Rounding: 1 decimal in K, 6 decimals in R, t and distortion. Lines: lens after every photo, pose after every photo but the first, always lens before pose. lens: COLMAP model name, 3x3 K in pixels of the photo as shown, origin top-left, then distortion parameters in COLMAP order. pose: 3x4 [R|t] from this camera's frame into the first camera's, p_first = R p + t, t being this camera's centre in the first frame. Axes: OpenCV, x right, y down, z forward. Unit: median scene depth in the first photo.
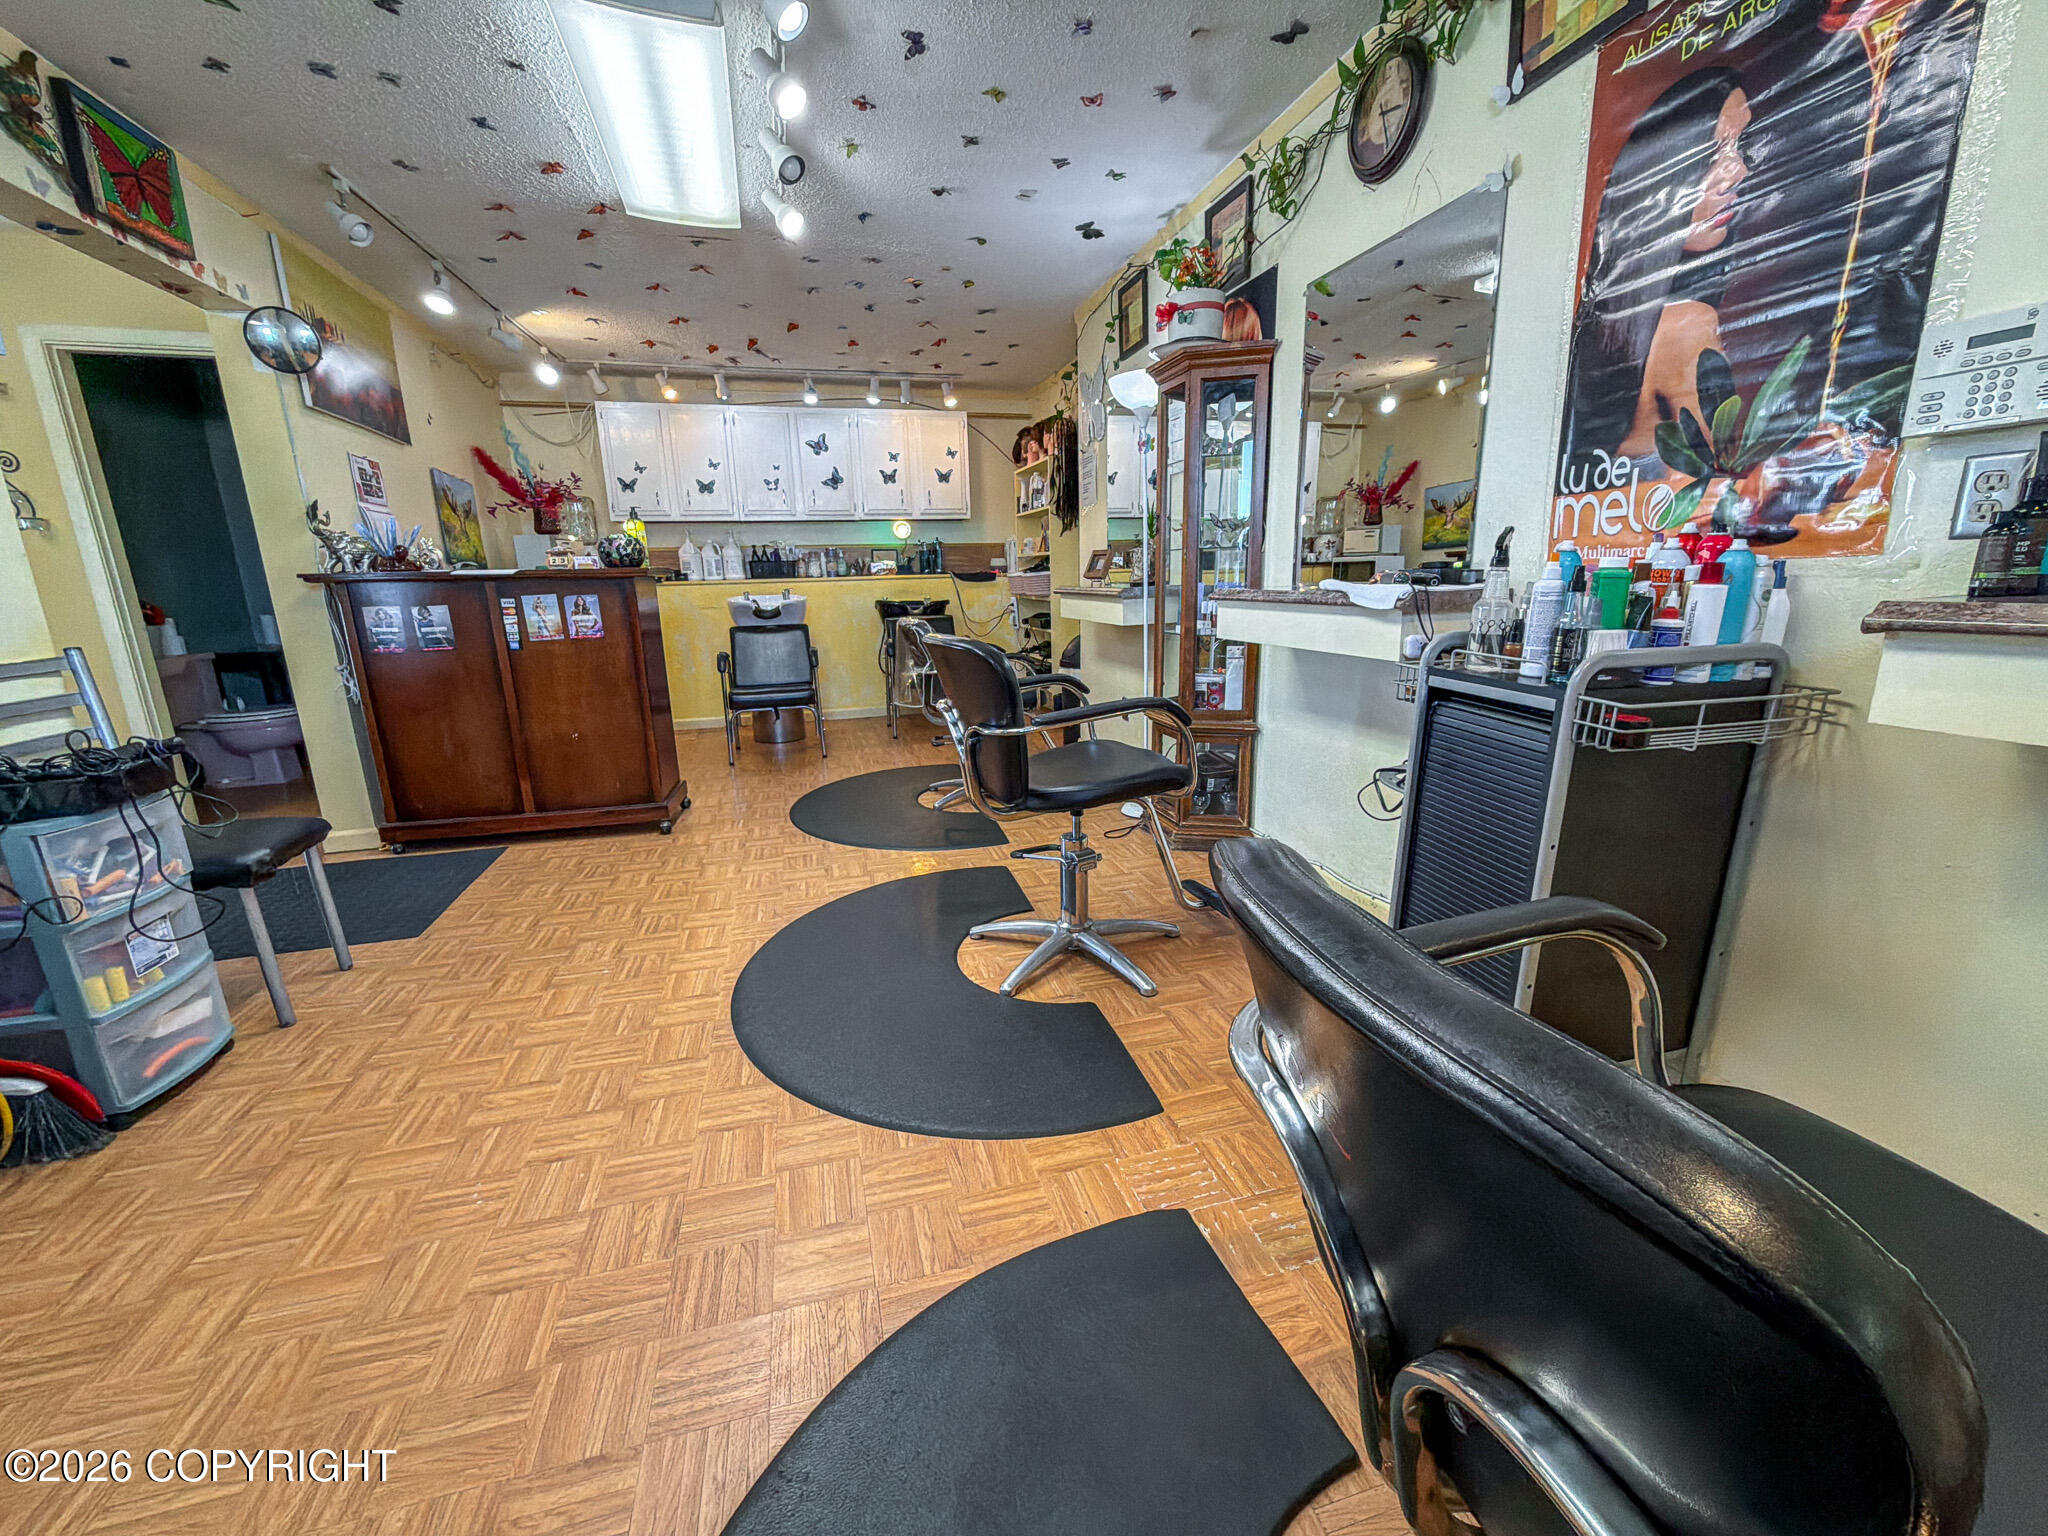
lens RADIAL K [[817.1, 0, 1026.3], [0, 817.1, 770.6], [0, 0, 1]] dist [0.000034, -0.000111]
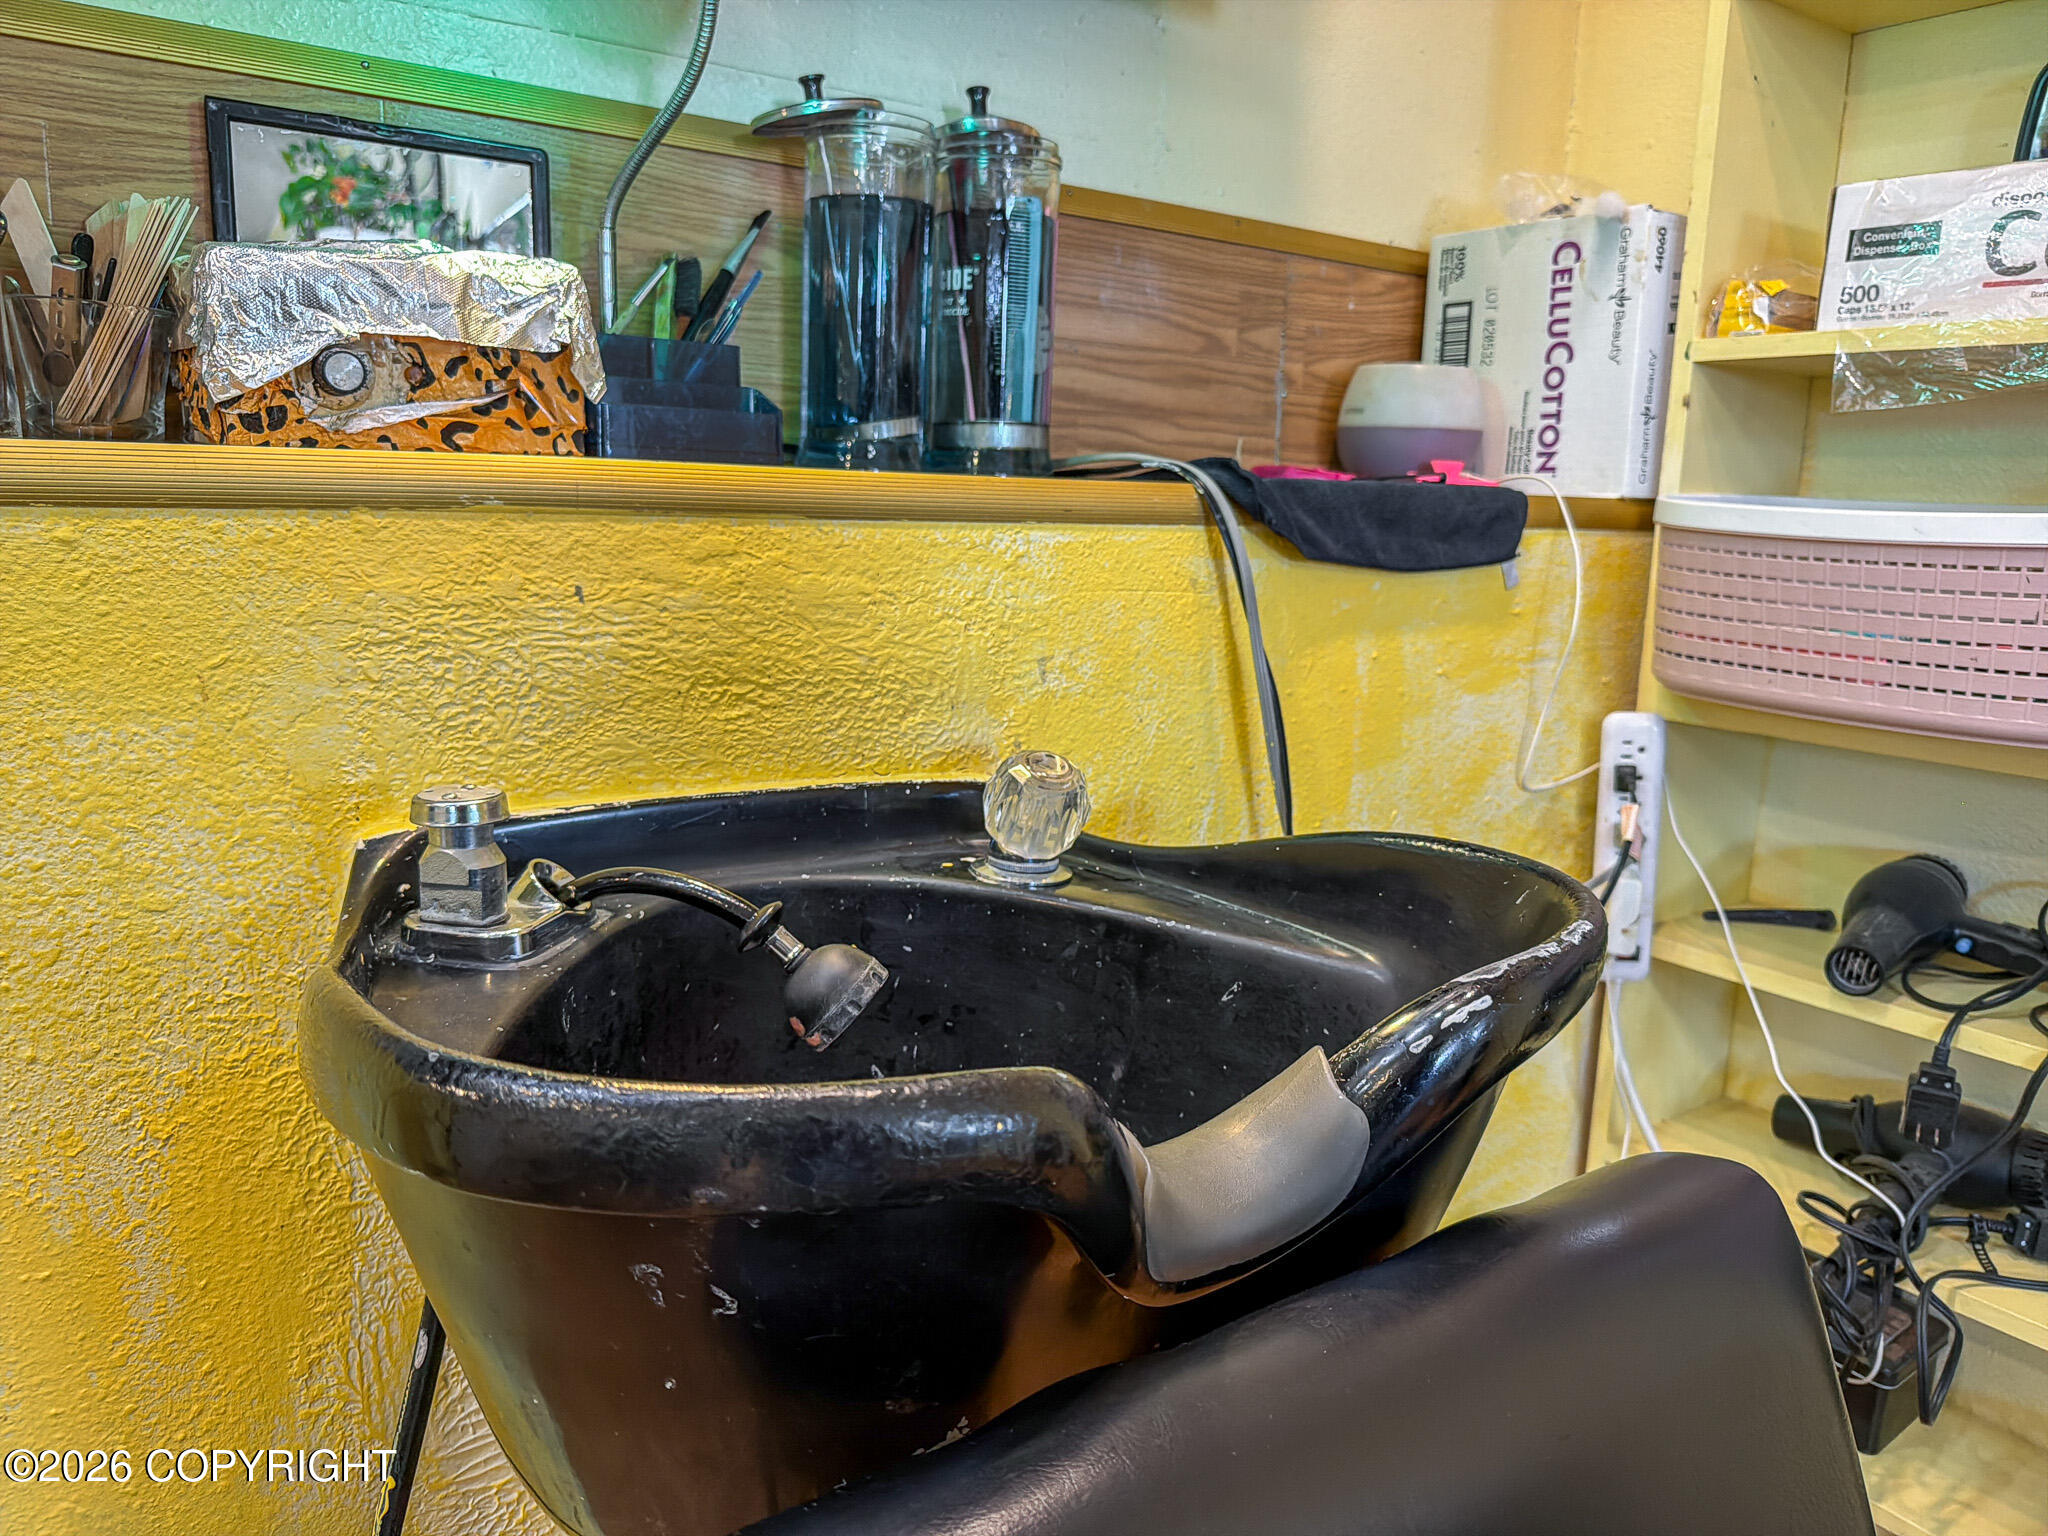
lens RADIAL K [[1435.2, 0, 1024.0], [0, 1435.2, 768.0], [0, 0, 1]] dist [0.001071, 0.001100]
pose [[0.942404, -0.012903, 0.334228, -0.344827], [0.026848, 0.998949, -0.037137, -0.426910], [-0.333398, 0.043972, 0.941760, 1.803536]]
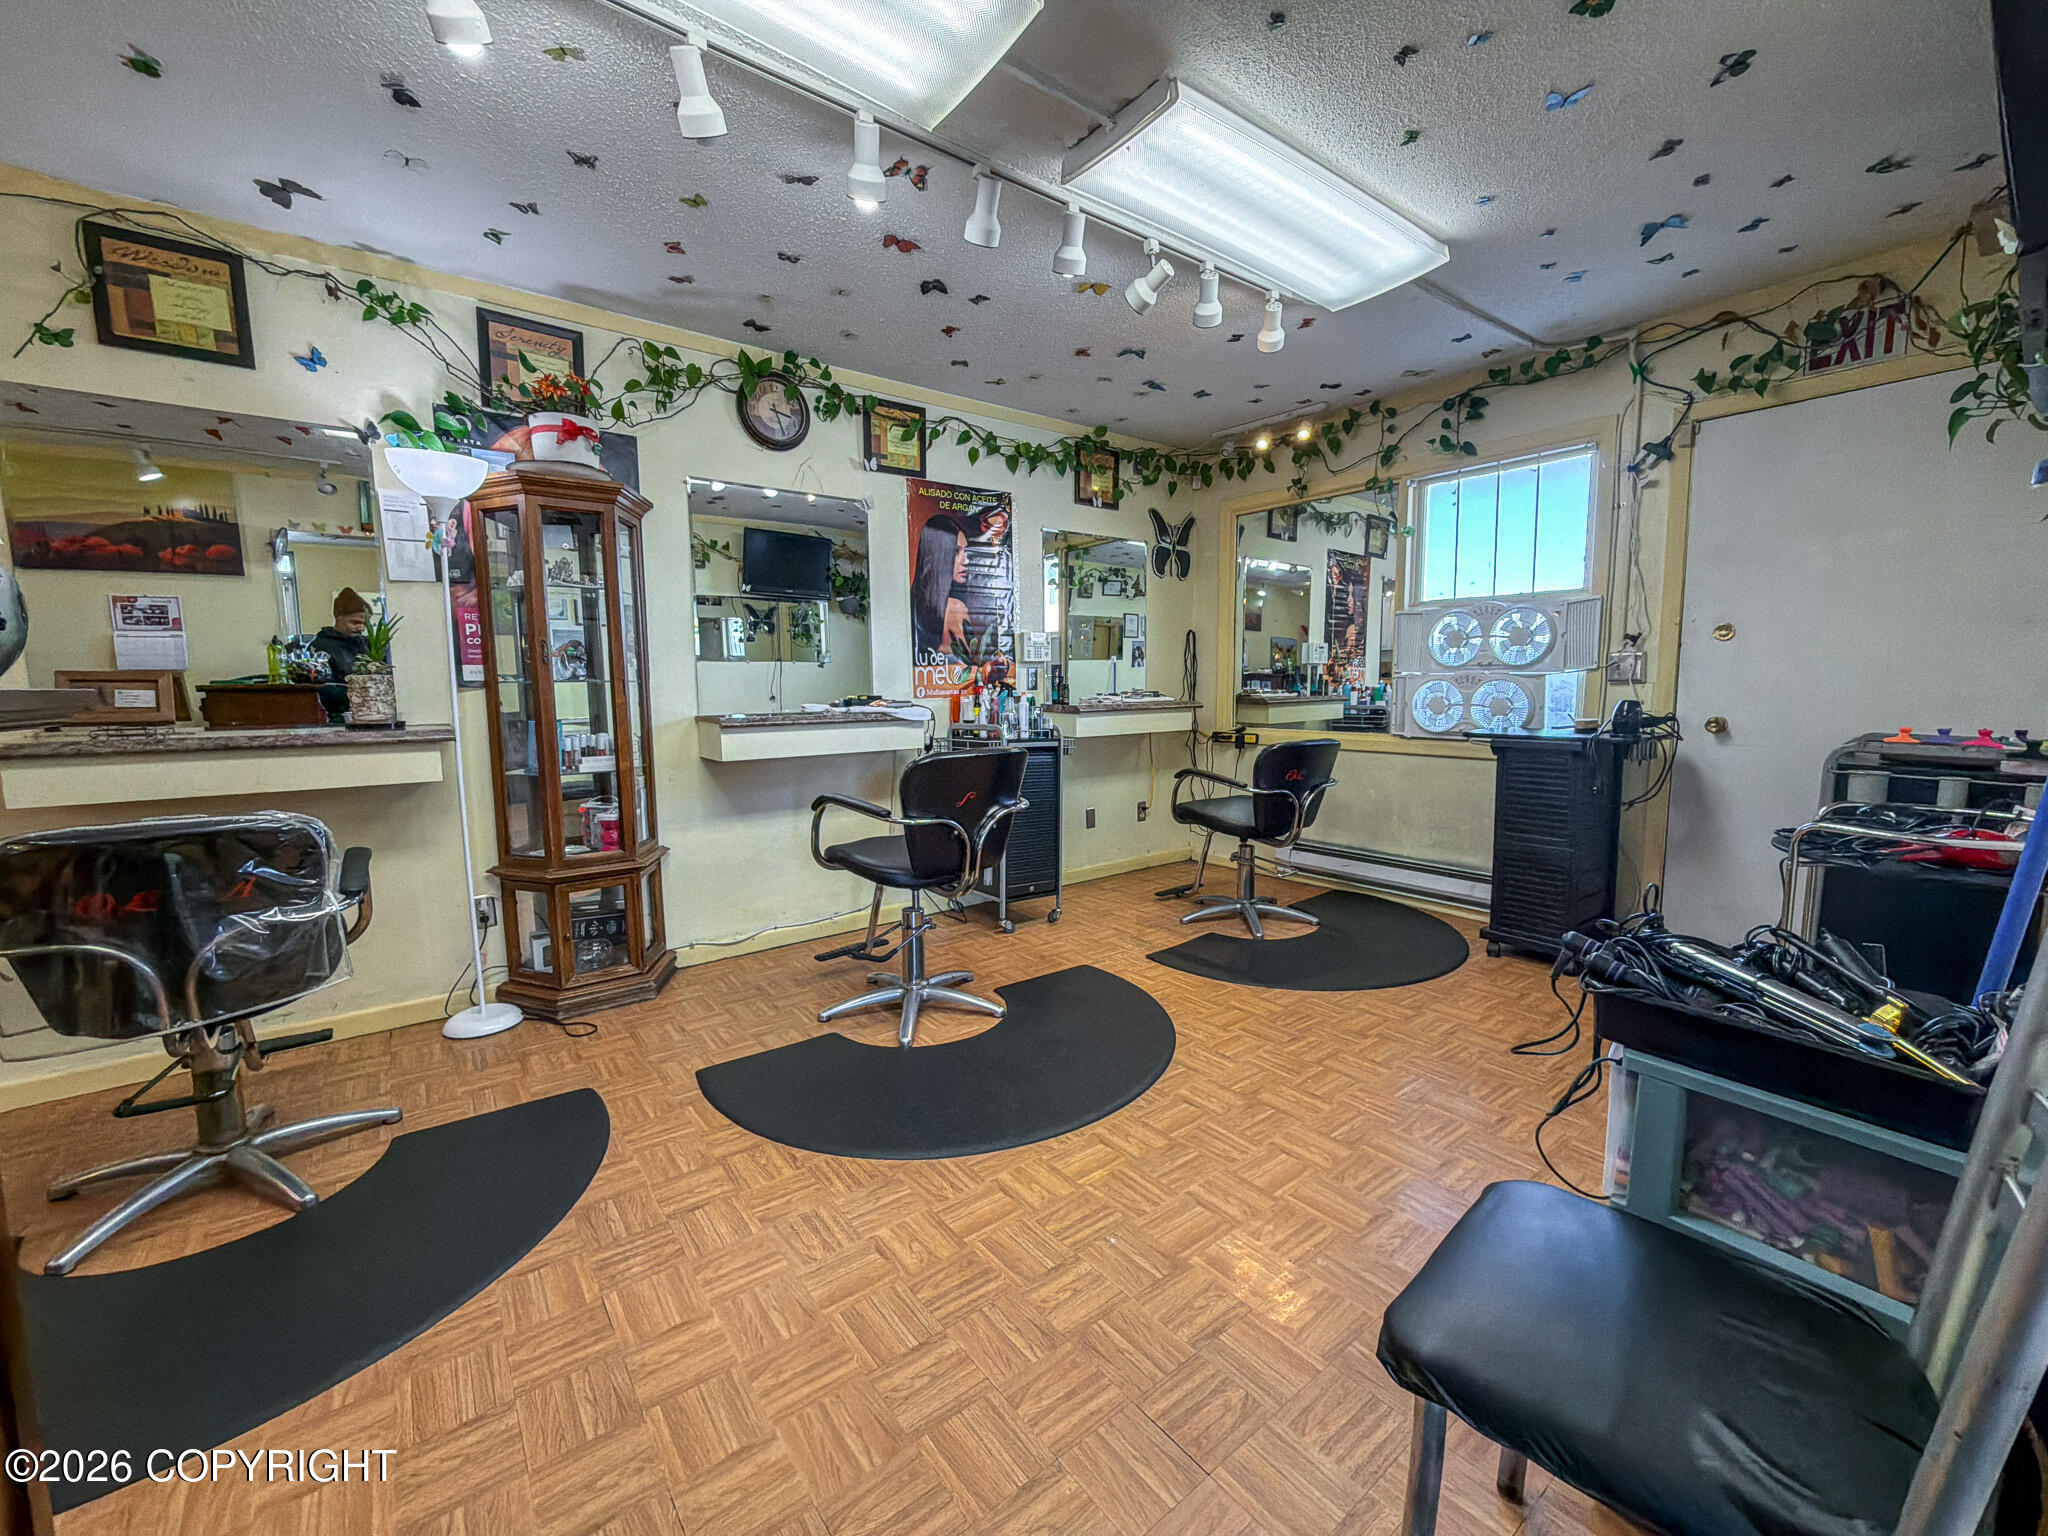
lens RADIAL K [[817.1, 0, 1026.3], [0, 817.1, 770.6], [0, 0, 1]] dist [0.000034, -0.000111]
pose [[-0.378116, -0.075246, 0.922695, -0.857396], [0.232352, 0.957074, 0.173266, -0.223994], [-0.896125, 0.279905, -0.344402, 0.921071]]
